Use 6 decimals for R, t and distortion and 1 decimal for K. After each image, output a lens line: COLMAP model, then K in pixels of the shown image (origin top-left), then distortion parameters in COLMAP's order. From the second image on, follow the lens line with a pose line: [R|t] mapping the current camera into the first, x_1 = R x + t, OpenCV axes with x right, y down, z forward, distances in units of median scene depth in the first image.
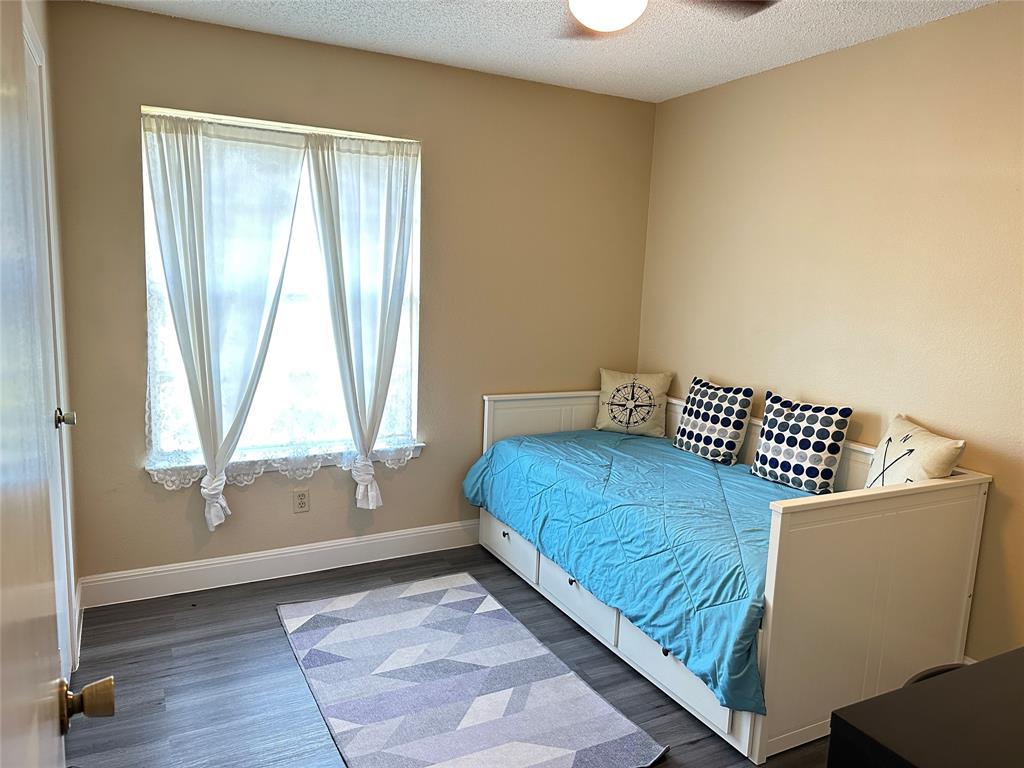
lens RADIAL K [[712.1, 0, 498.0], [0, 712.1, 367.6], [0, 0, 1]] dist [0.093294, -0.124697]
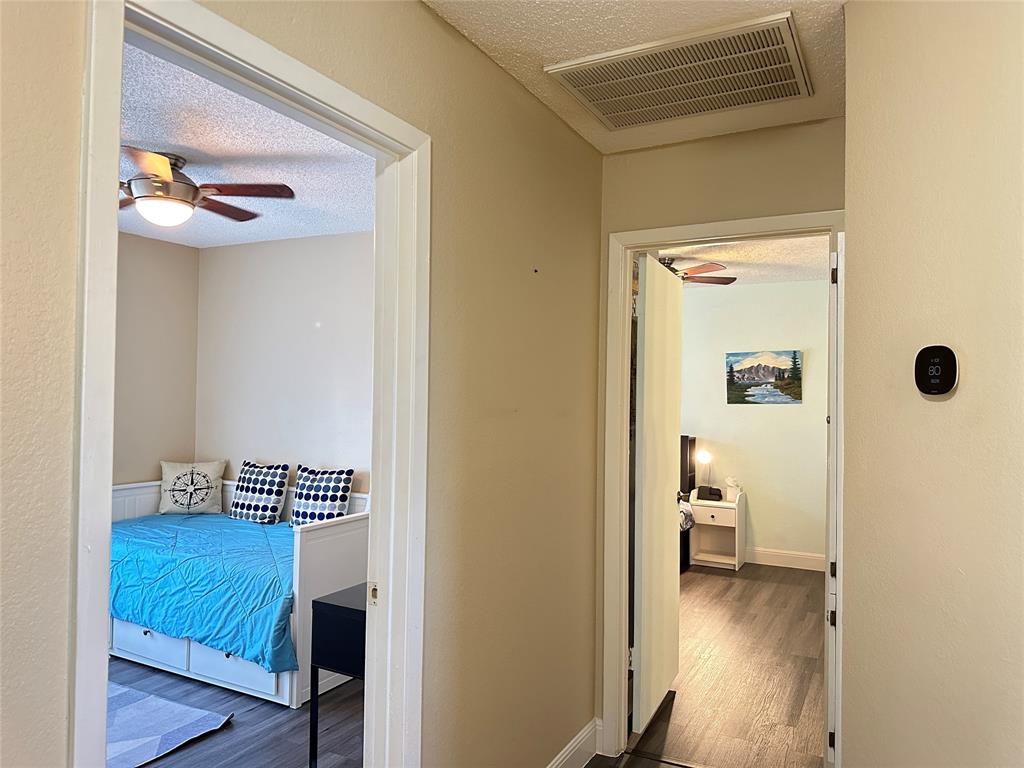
lens RADIAL K [[712.1, 0, 493.4], [0, 712.1, 408.3], [0, 0, 1]] dist [0.093294, -0.124697]
pose [[0.829682, -0.035540, 0.557104, -0.077344], [0.085883, 0.994217, -0.064479, 0.049667], [-0.551590, 0.101342, 0.827936, -0.365793]]
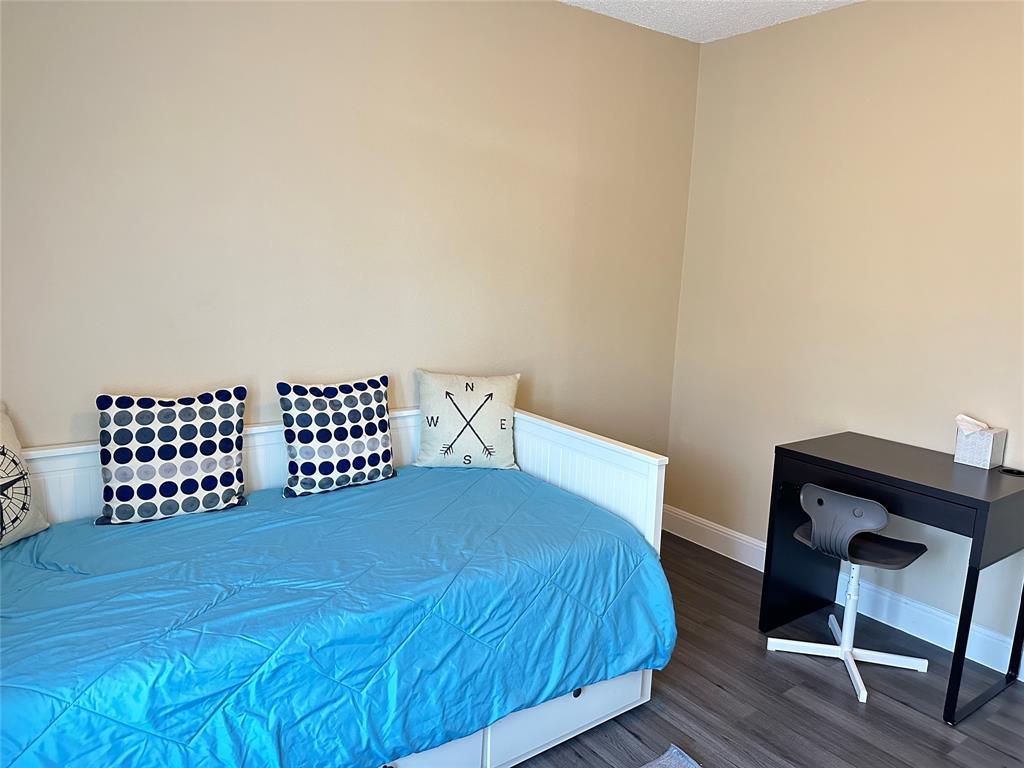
lens RADIAL K [[712.1, 0, 510.3], [0, 712.1, 399.8], [0, 0, 1]] dist [0.093294, -0.124697]
pose [[-0.163851, -0.229227, 0.959483, -0.382736], [0.083253, 0.965945, 0.244988, -0.114422], [-0.982966, 0.120021, -0.139187, 0.928363]]
